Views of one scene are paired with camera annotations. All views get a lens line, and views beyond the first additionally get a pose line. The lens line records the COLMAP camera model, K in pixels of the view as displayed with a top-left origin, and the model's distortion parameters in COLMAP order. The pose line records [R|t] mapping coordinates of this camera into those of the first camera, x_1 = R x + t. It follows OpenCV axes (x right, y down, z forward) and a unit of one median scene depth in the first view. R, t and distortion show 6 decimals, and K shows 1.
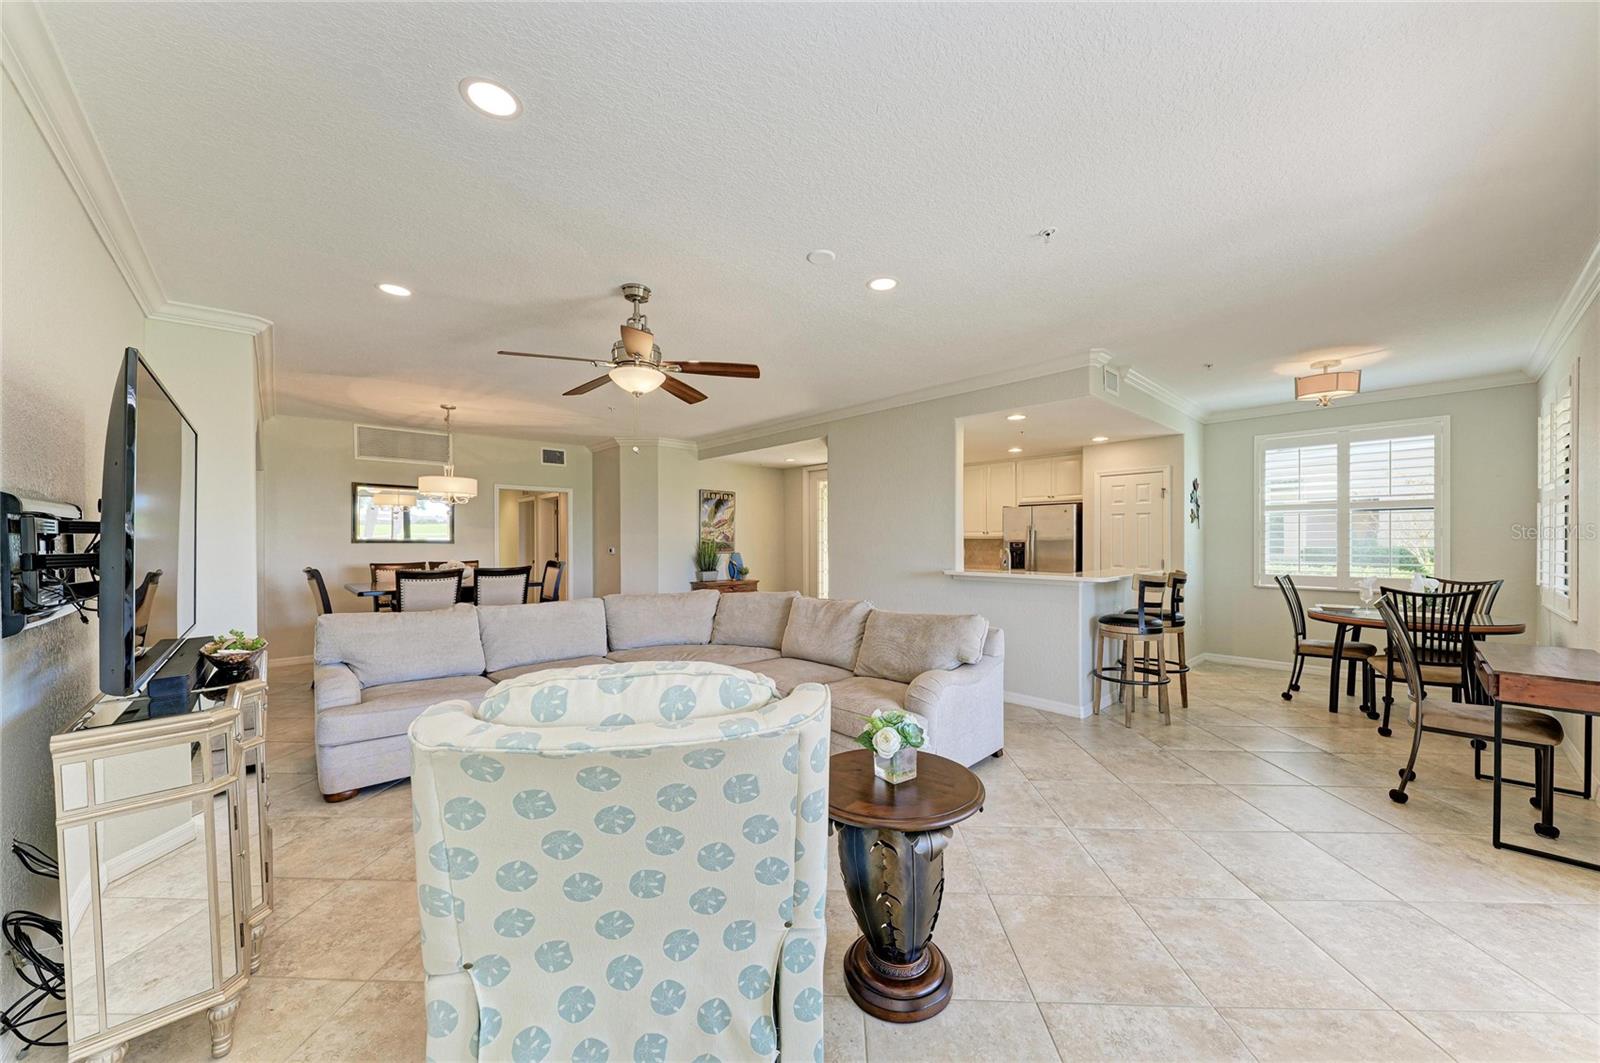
lens RADIAL K [[578.6, 0, 801.7], [0, 578.6, 543.5], [0, 0, 1]] dist [0.001293, 0.000074]
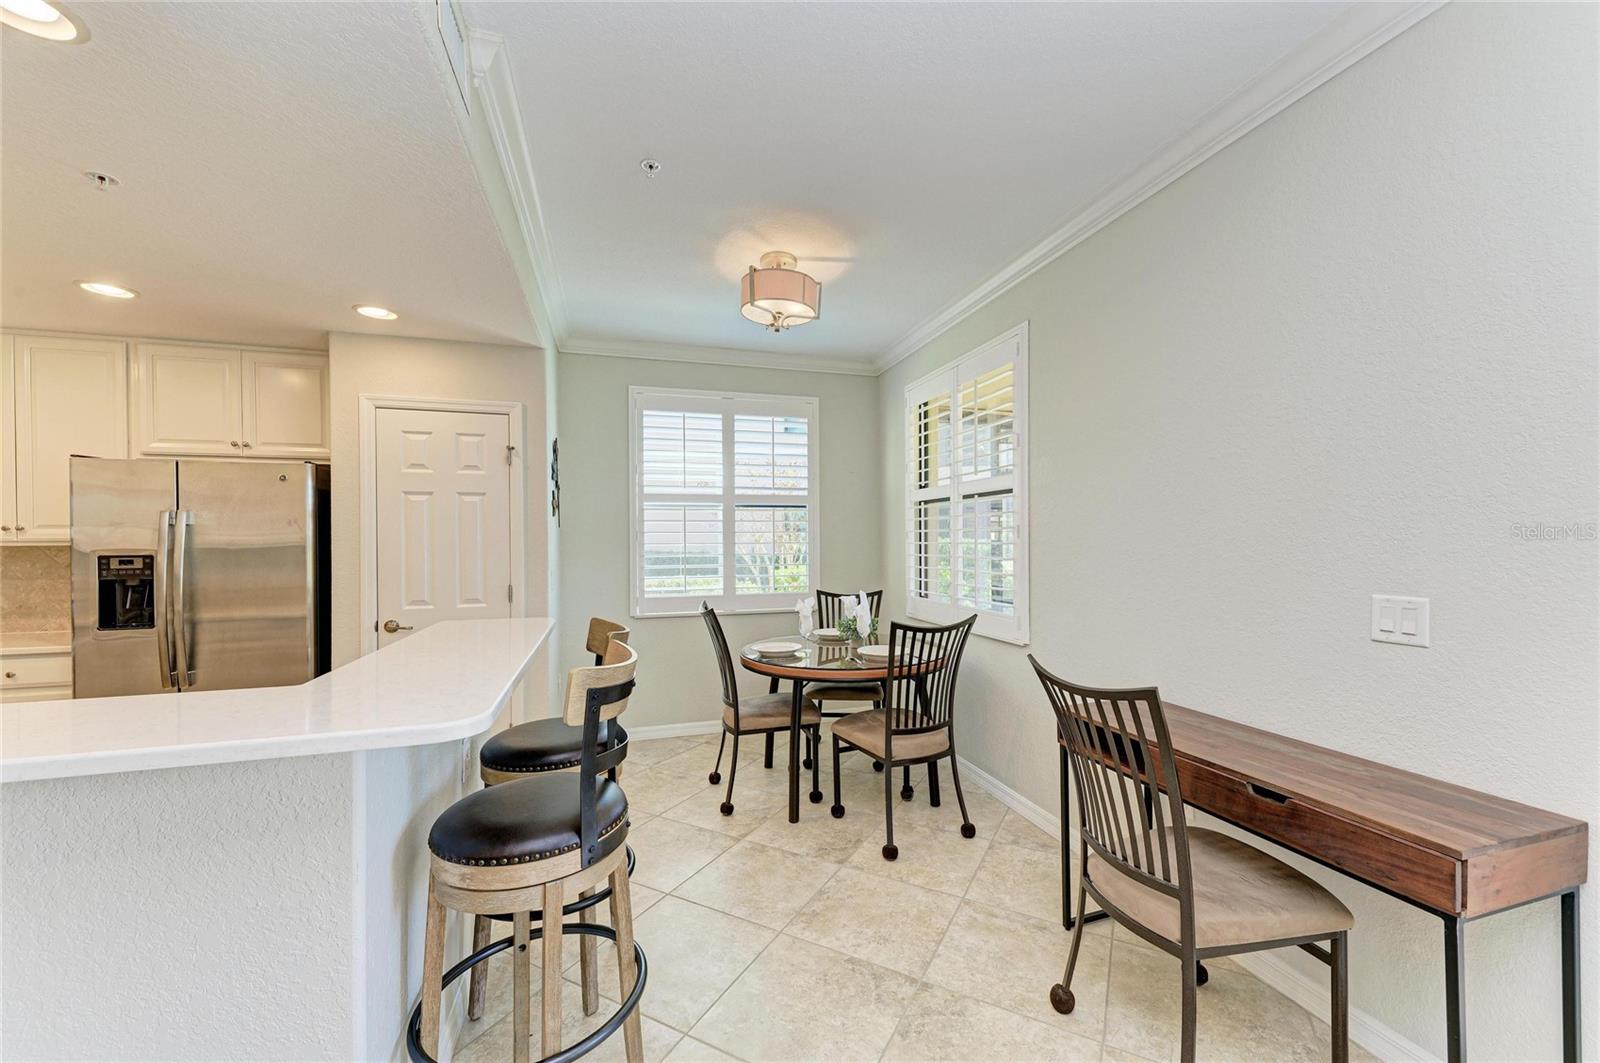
lens RADIAL K [[620.9, 0, 806.9], [0, 620.9, 546.0], [0, 0, 1]] dist [0.008001, -0.002882]
pose [[0.438339, -0.006594, 0.898786, 0.249602], [0.011769, 0.999929, 0.001596, -0.004557], [-0.898733, 0.009878, 0.438385, 0.534371]]
